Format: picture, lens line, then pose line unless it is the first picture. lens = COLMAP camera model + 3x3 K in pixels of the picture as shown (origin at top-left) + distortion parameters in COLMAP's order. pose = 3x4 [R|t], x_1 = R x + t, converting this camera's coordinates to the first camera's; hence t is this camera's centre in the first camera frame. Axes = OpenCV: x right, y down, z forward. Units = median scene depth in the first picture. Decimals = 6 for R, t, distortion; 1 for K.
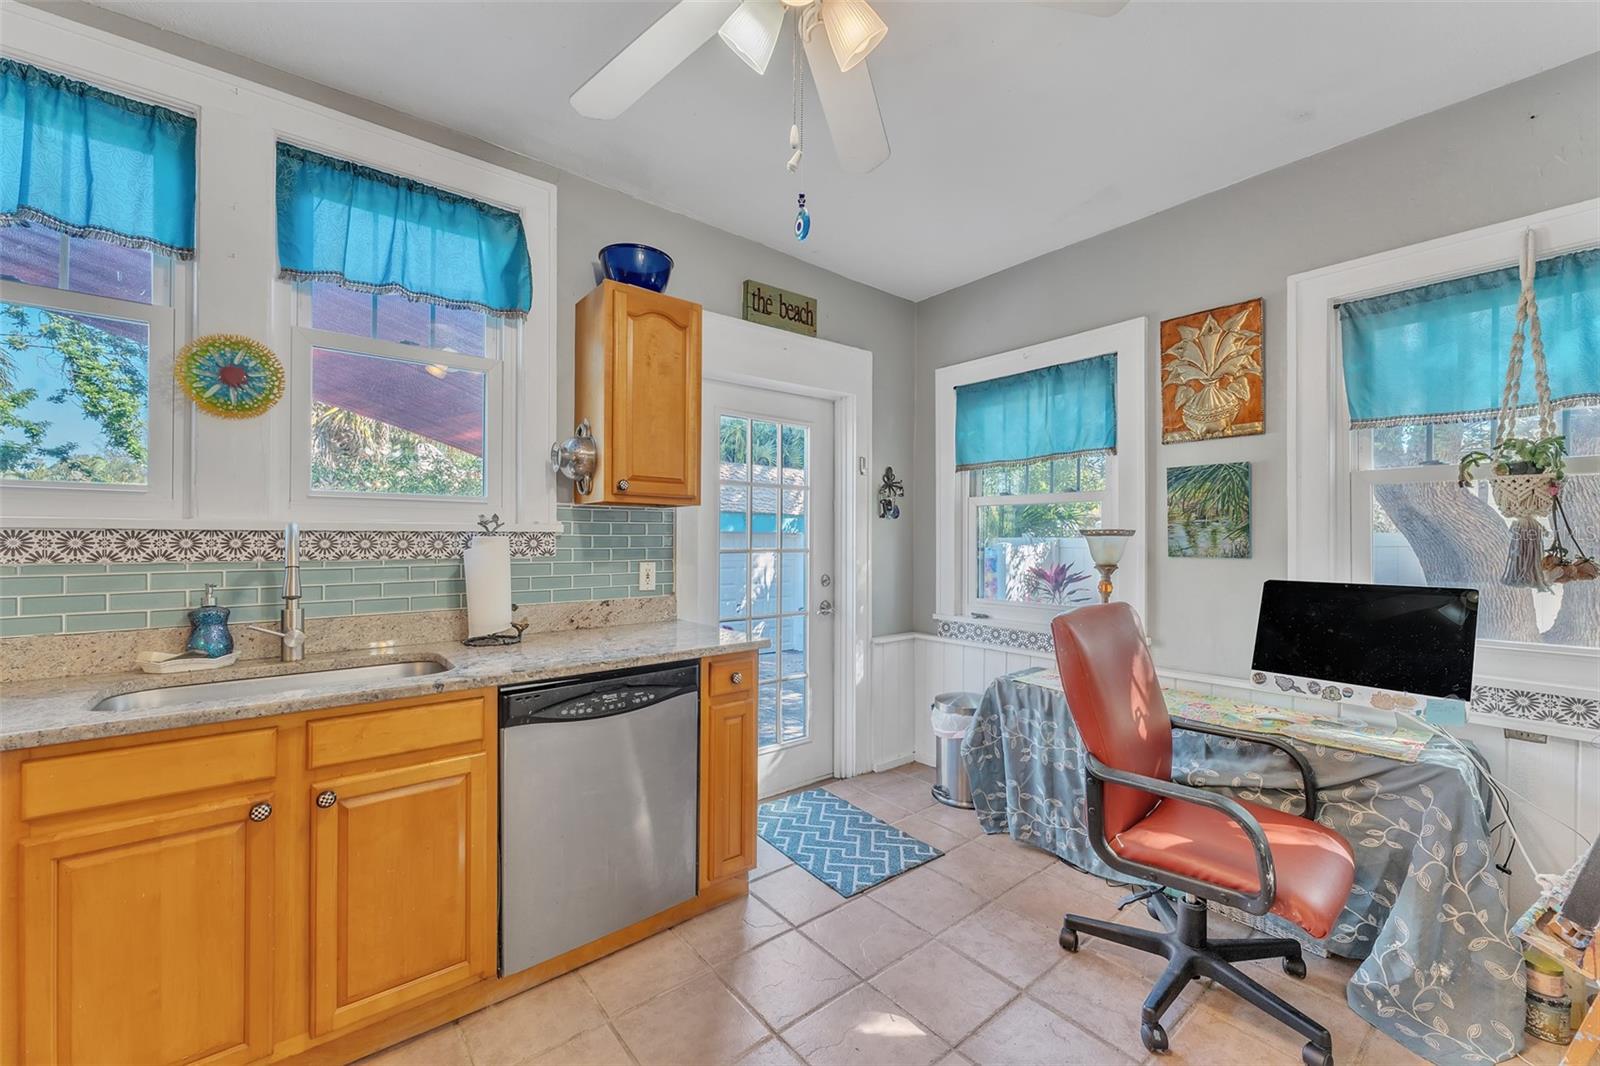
lens RADIAL K [[645.5, 0, 786.6], [0, 645.5, 534.2], [0, 0, 1]] dist [-0.001339, -0.000367]
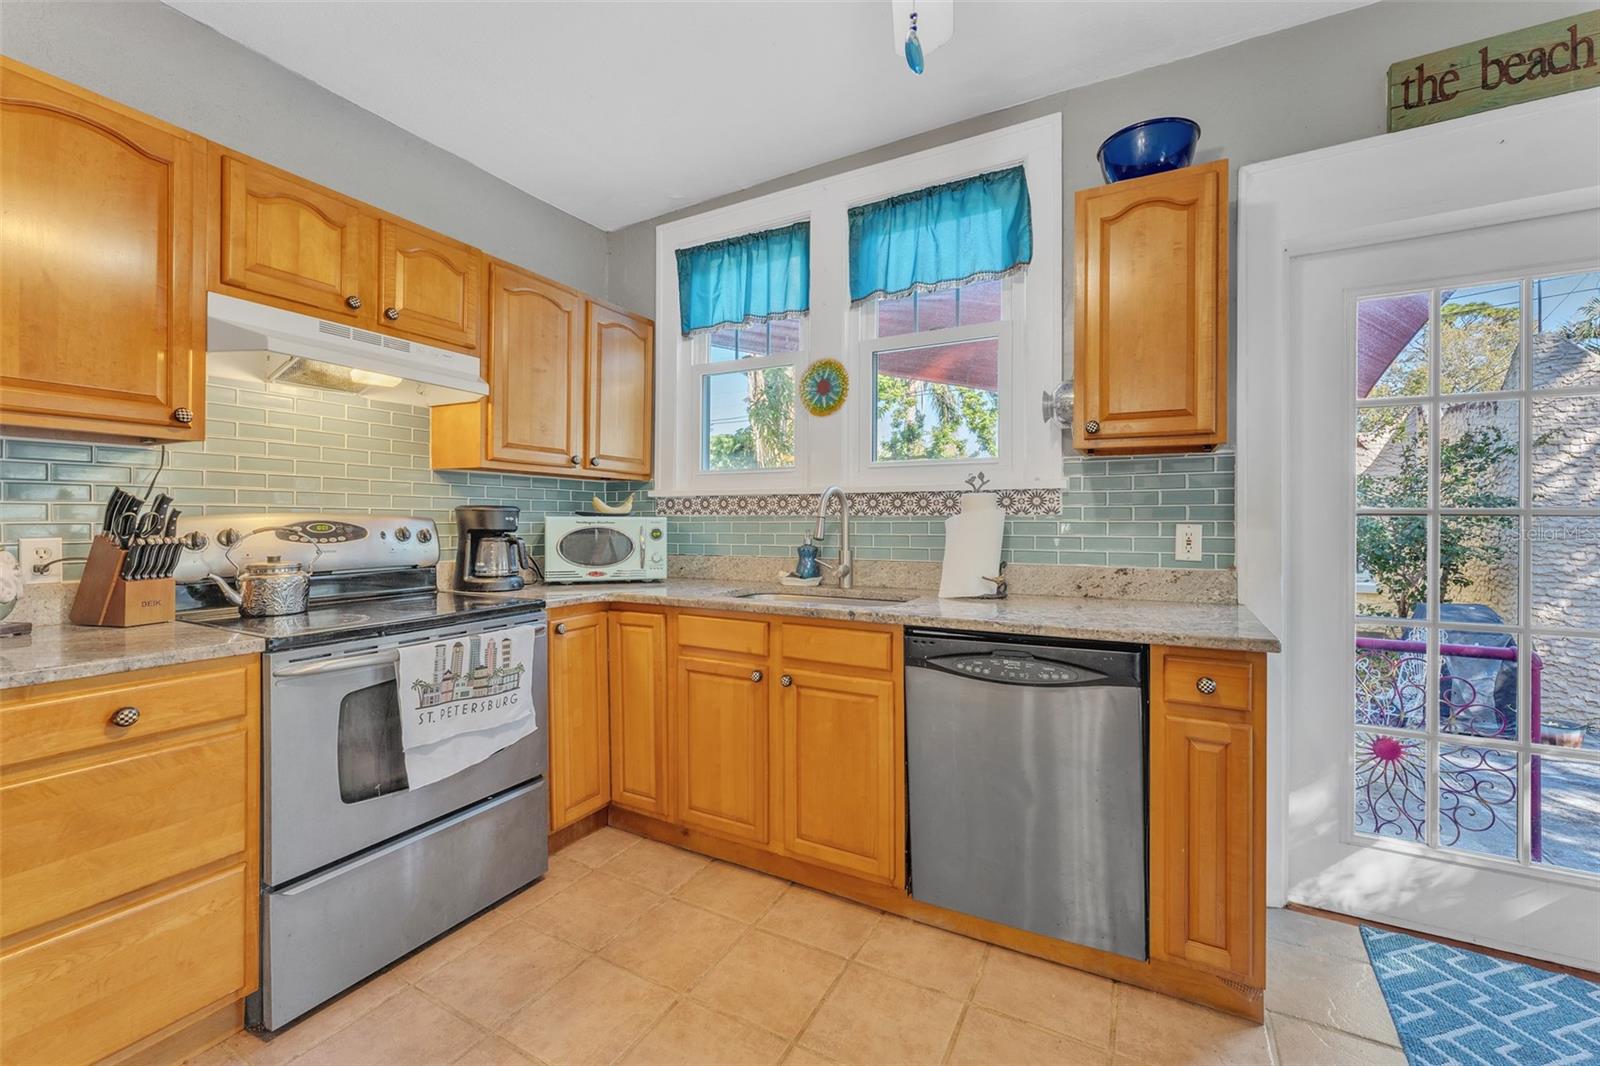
lens RADIAL K [[645.5, 0, 797.8], [0, 645.5, 521.3], [0, 0, 1]] dist [-0.001339, -0.000367]
pose [[0.381714, -0.000085, -0.924281, 0.408971], [0.004275, 0.999989, 0.001673, 0.047498], [0.924271, -0.004590, 0.381710, 0.352141]]
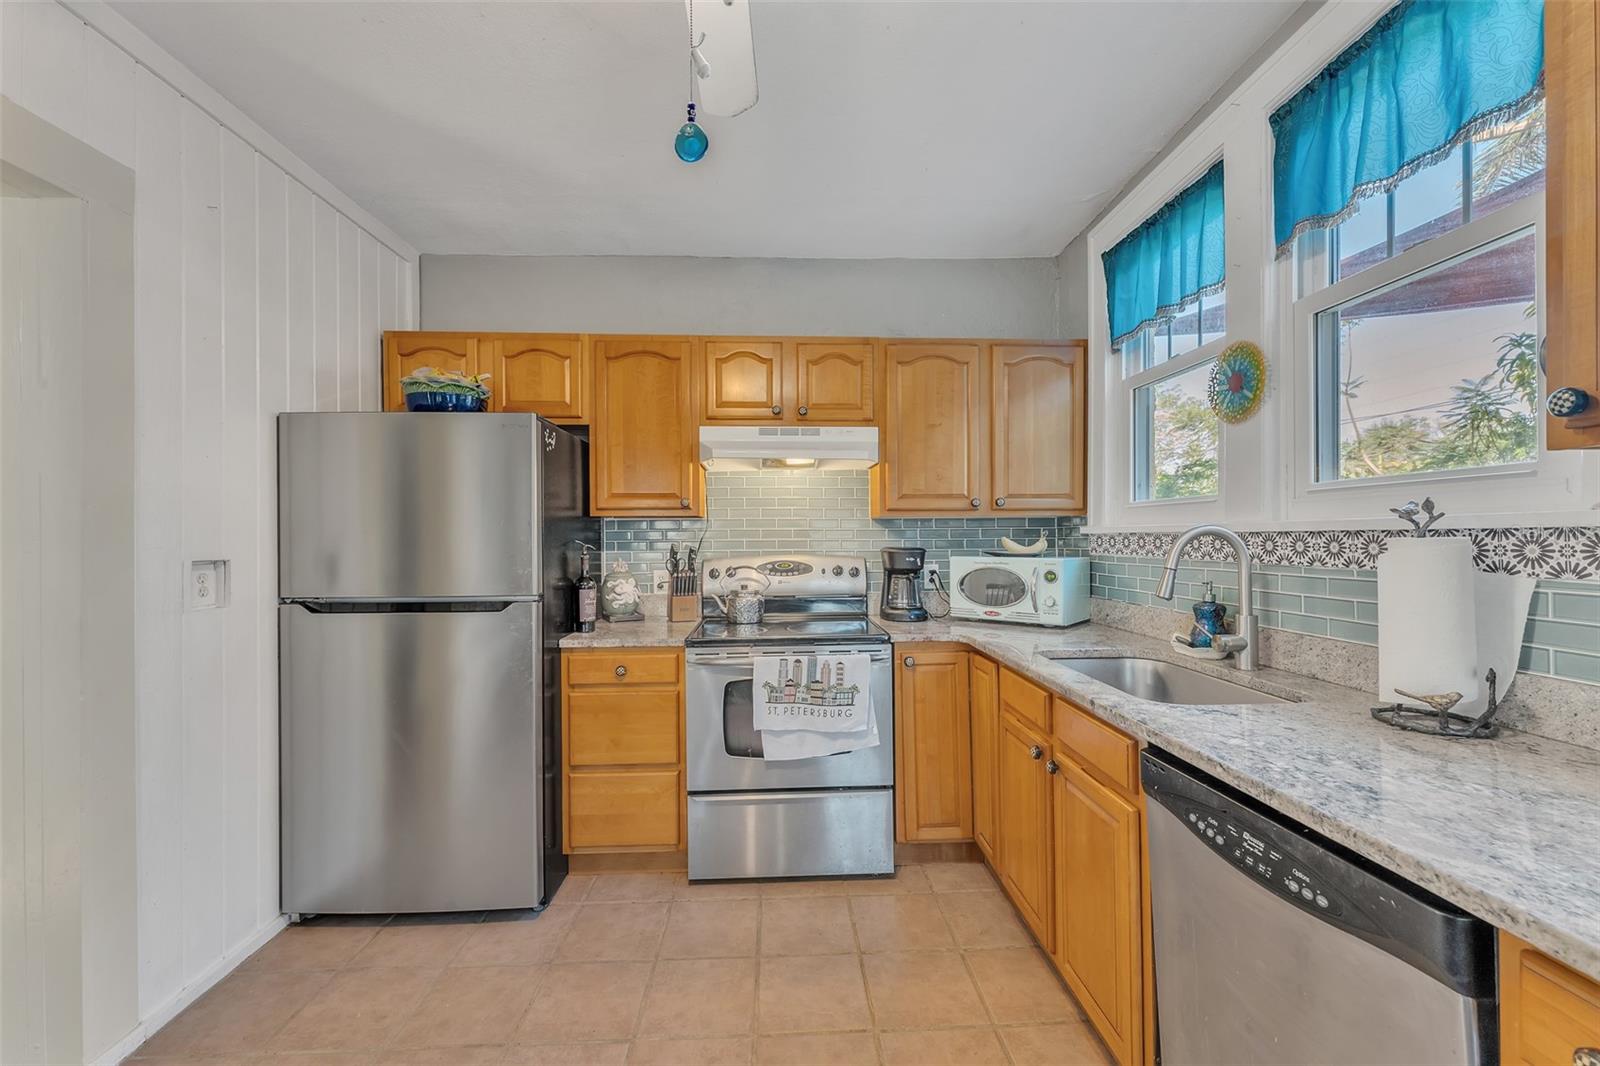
lens RADIAL K [[645.5, 0, 802.7], [0, 645.5, 536.3], [0, 0, 1]] dist [-0.001339, -0.000367]
pose [[-0.595295, 0.001082, -0.803507, 0.344529], [0.010287, 0.999927, -0.006274, 0.000205], [0.803441, -0.012001, -0.595263, 0.942619]]
